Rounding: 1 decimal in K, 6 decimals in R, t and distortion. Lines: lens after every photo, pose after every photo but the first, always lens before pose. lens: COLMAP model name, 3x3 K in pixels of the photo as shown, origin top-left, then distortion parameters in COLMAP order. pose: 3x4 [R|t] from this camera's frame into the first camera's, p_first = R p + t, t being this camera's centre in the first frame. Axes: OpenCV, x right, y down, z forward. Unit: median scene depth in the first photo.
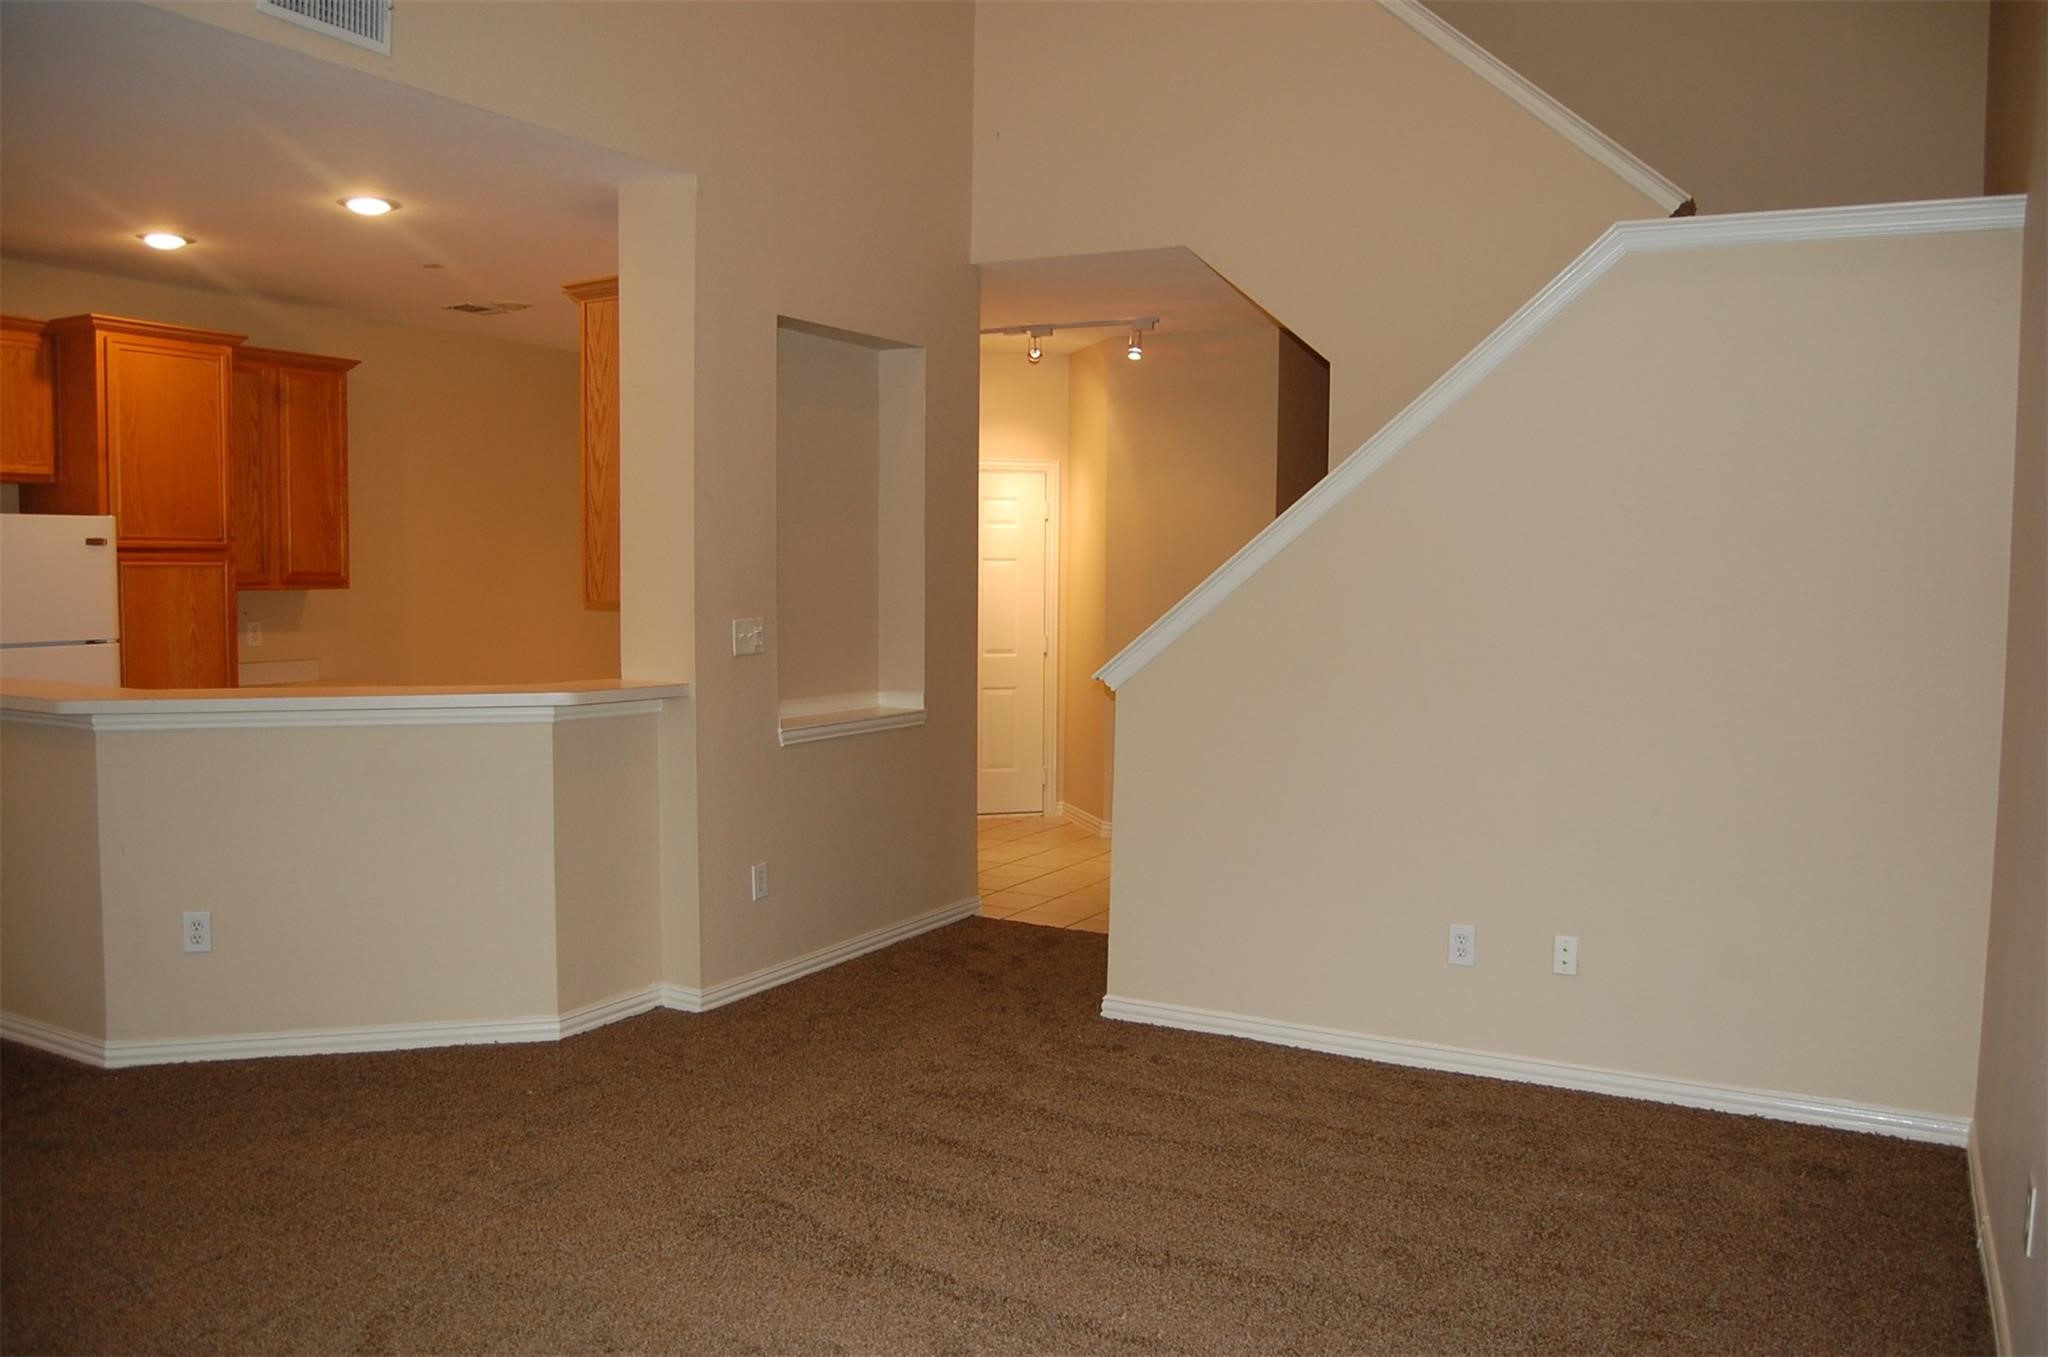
lens RADIAL K [[1567.7, 0, 1024.0], [0, 1567.7, 678.5], [0, 0, 1]] dist [-0.091254, -0.002206]
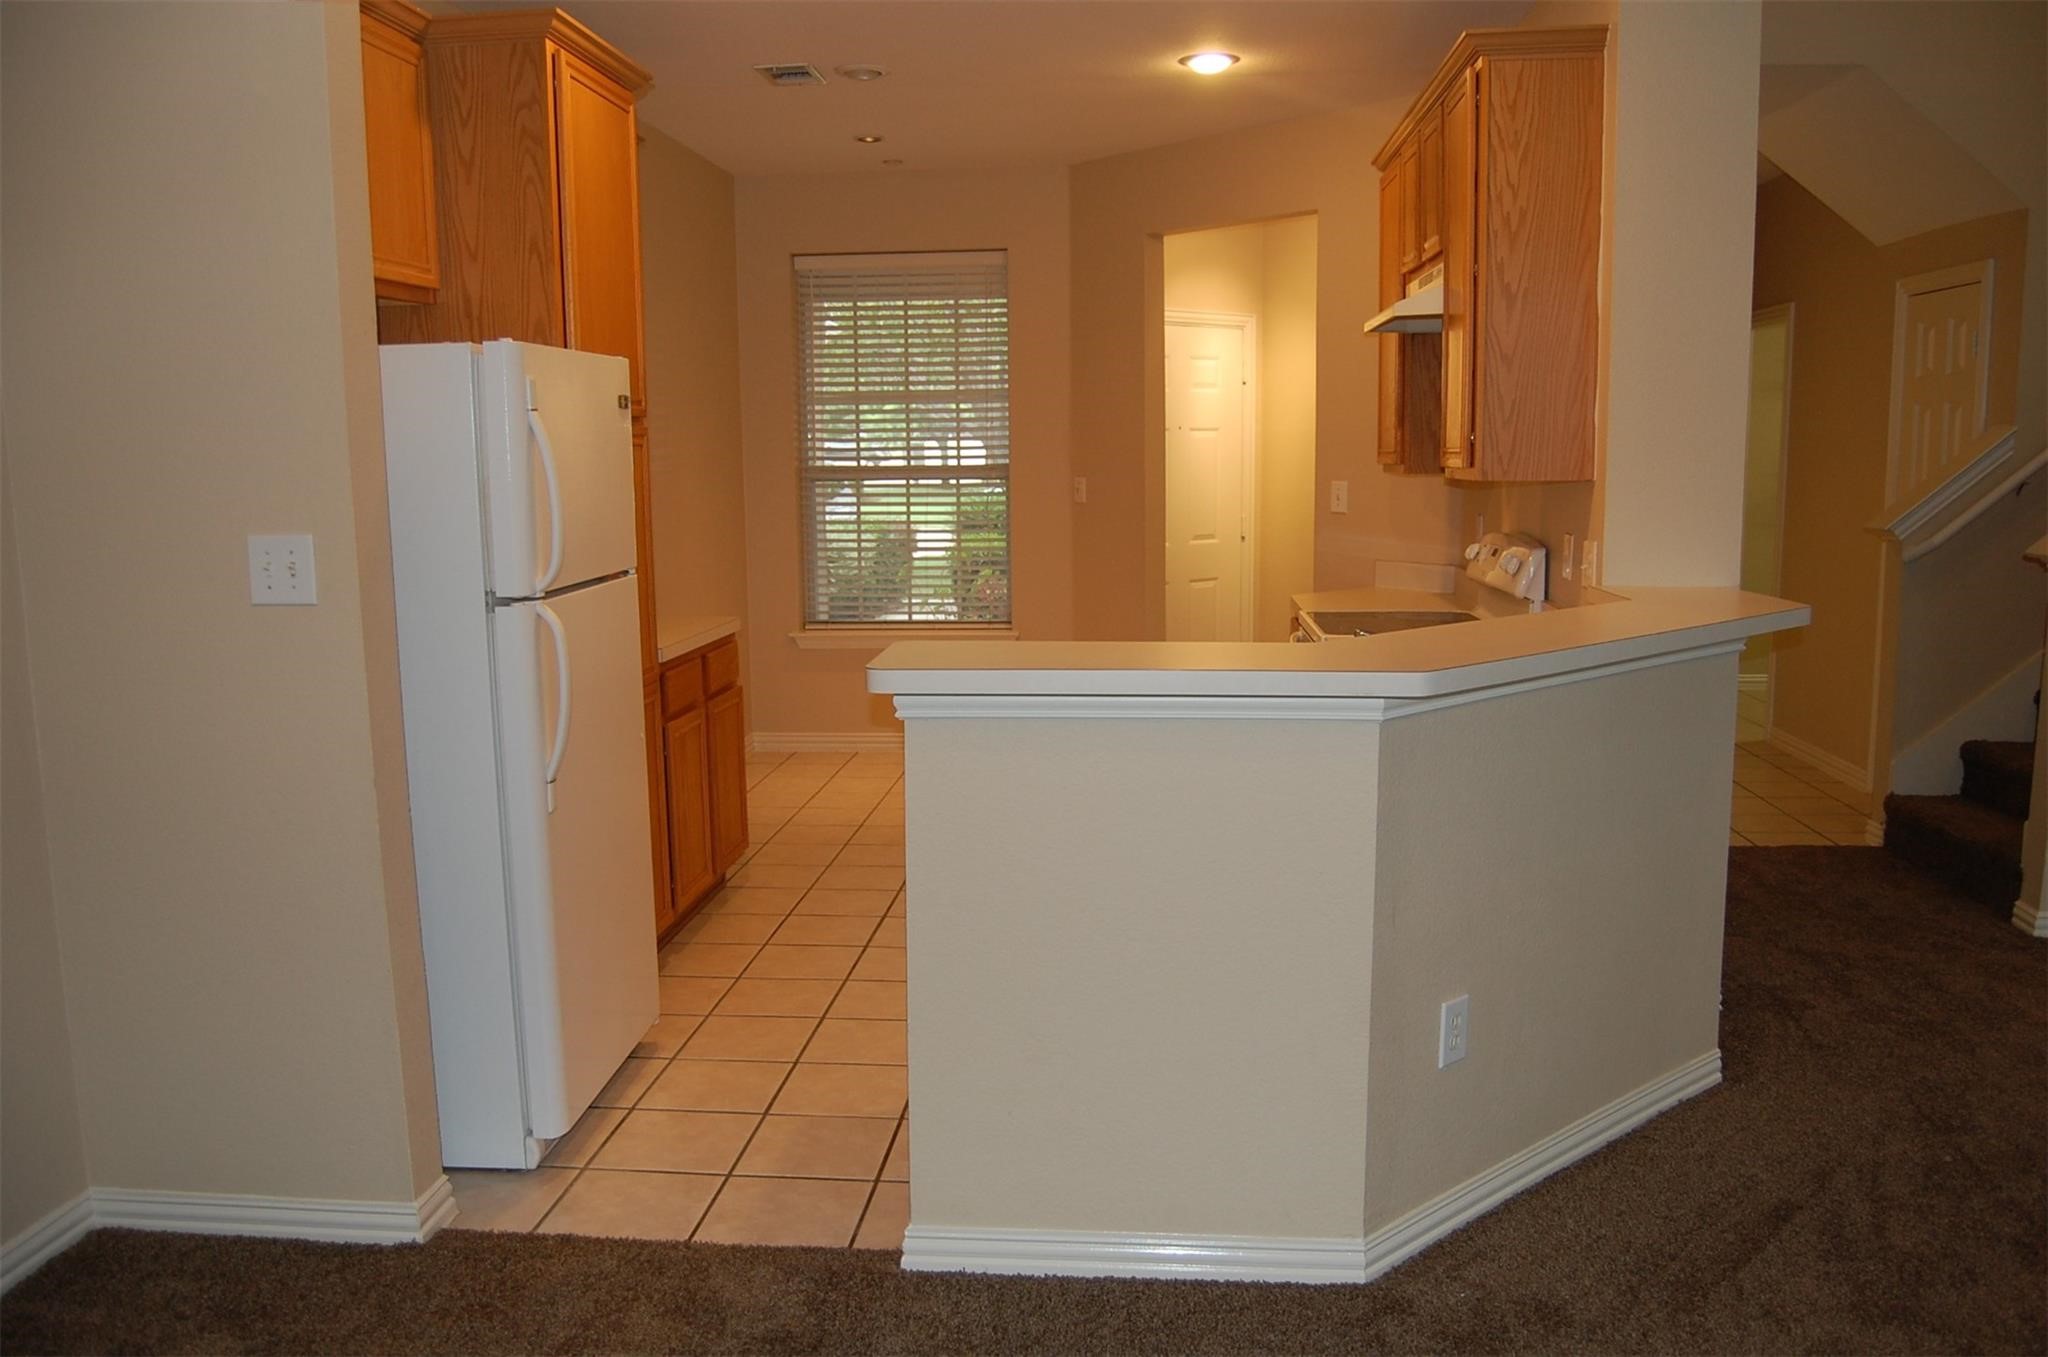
lens RADIAL K [[1604.9, 0, 1030.5], [0, 1604.9, 688.2], [0, 0, 1]] dist [-0.098834, 0.038600]
pose [[0.922197, -0.078240, 0.378723, -0.684984], [0.048459, 0.994981, 0.087553, -0.025488], [-0.383672, -0.062388, 0.921360, 0.350550]]
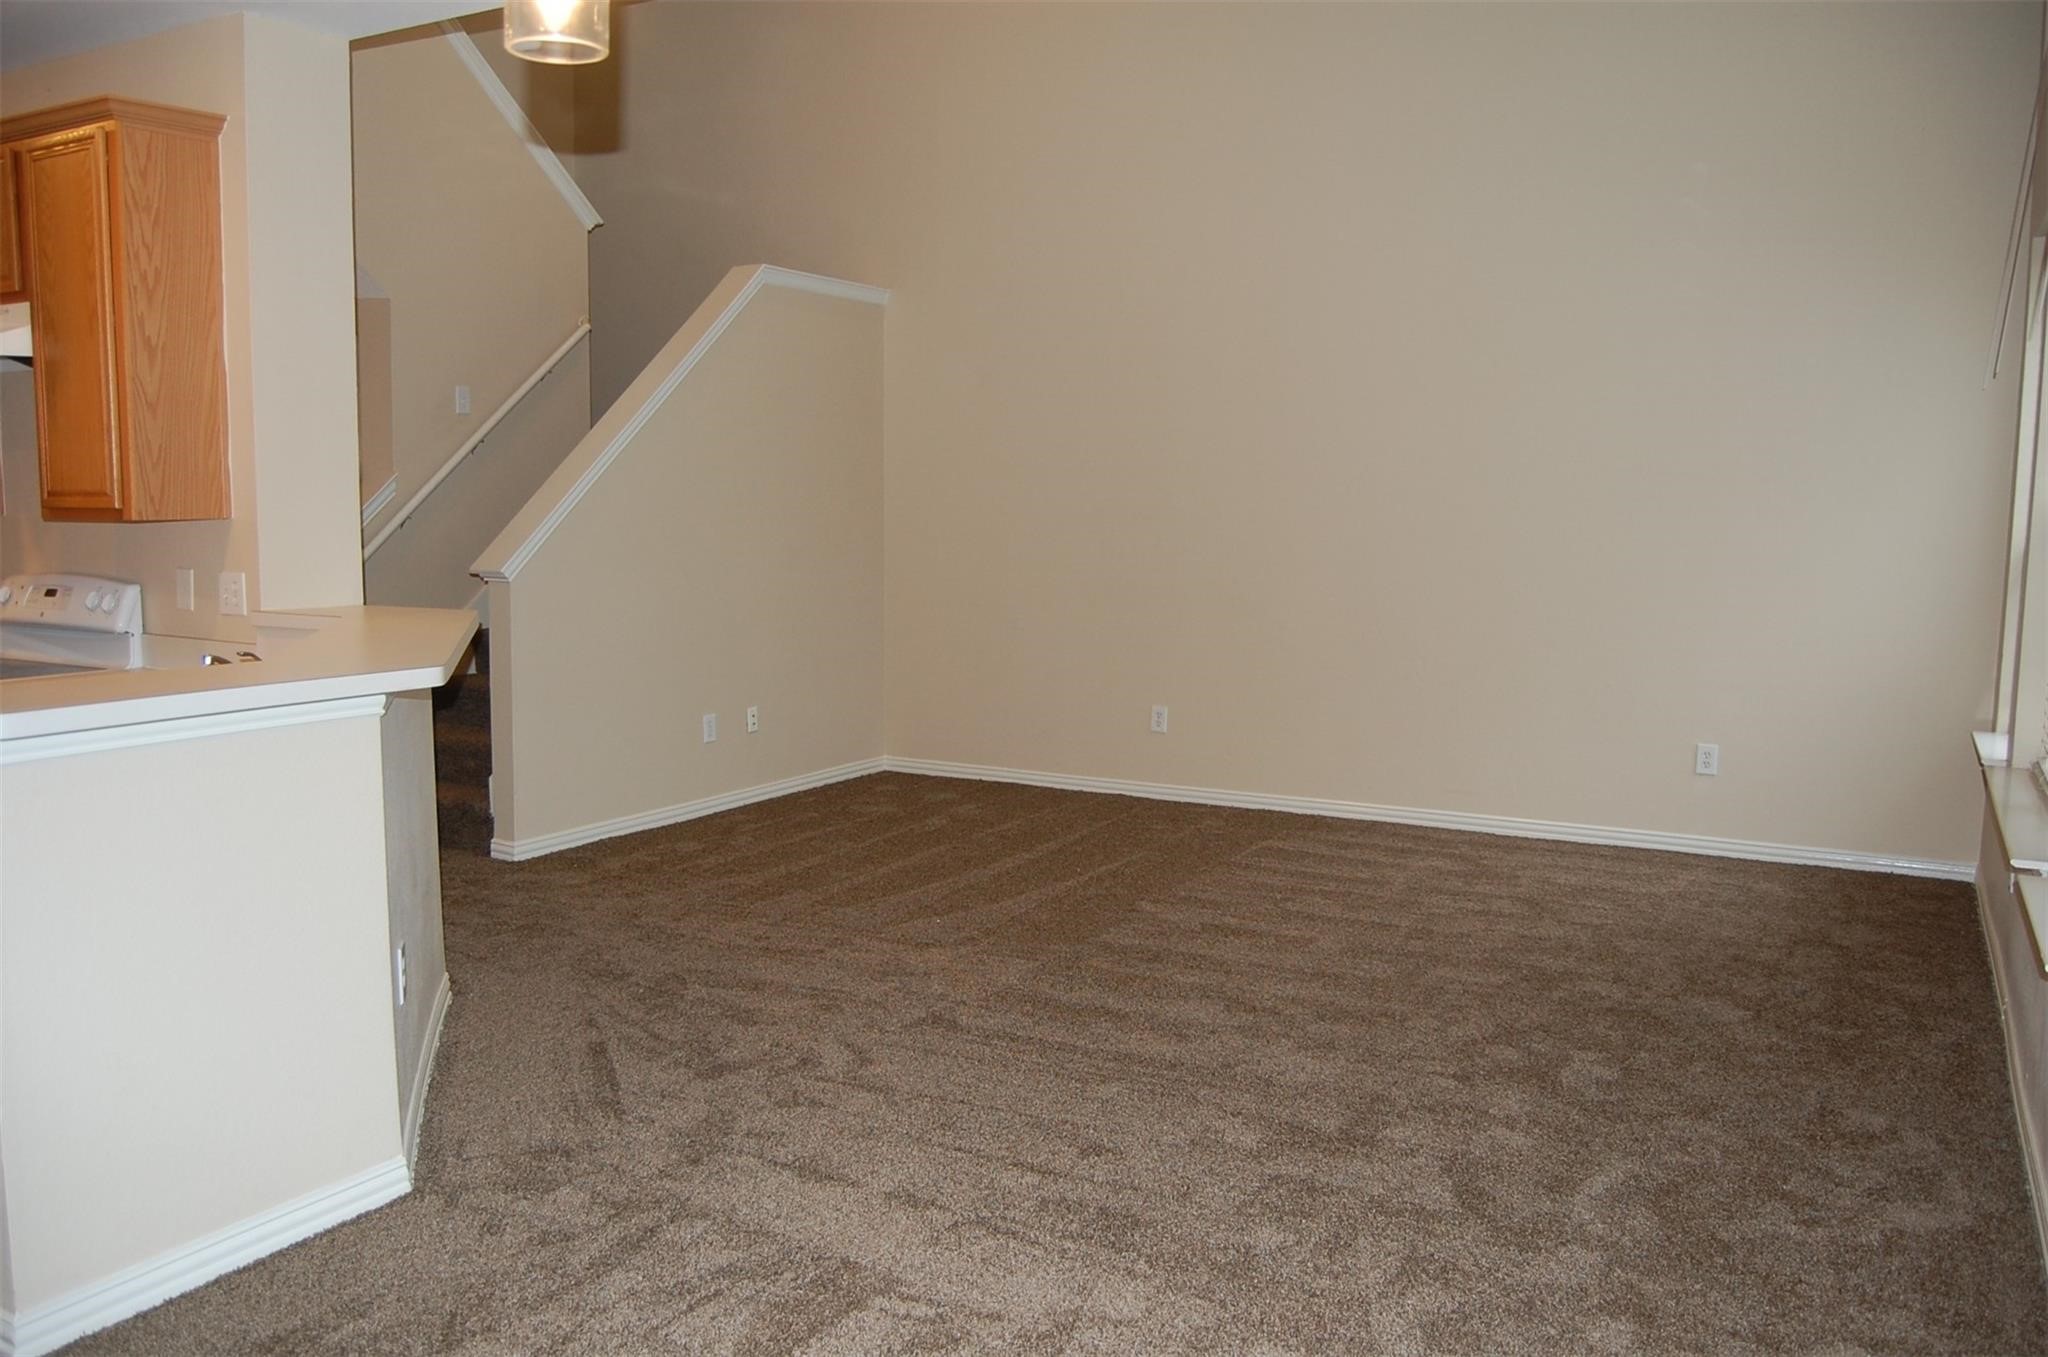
lens RADIAL K [[1604.9, 0, 1030.5], [0, 1604.9, 688.2], [0, 0, 1]] dist [-0.098834, 0.038600]
pose [[0.019817, -0.130398, 0.991264, -0.938616], [0.058760, 0.989896, 0.129044, -0.036468], [-0.998075, 0.055689, 0.027279, 0.485897]]
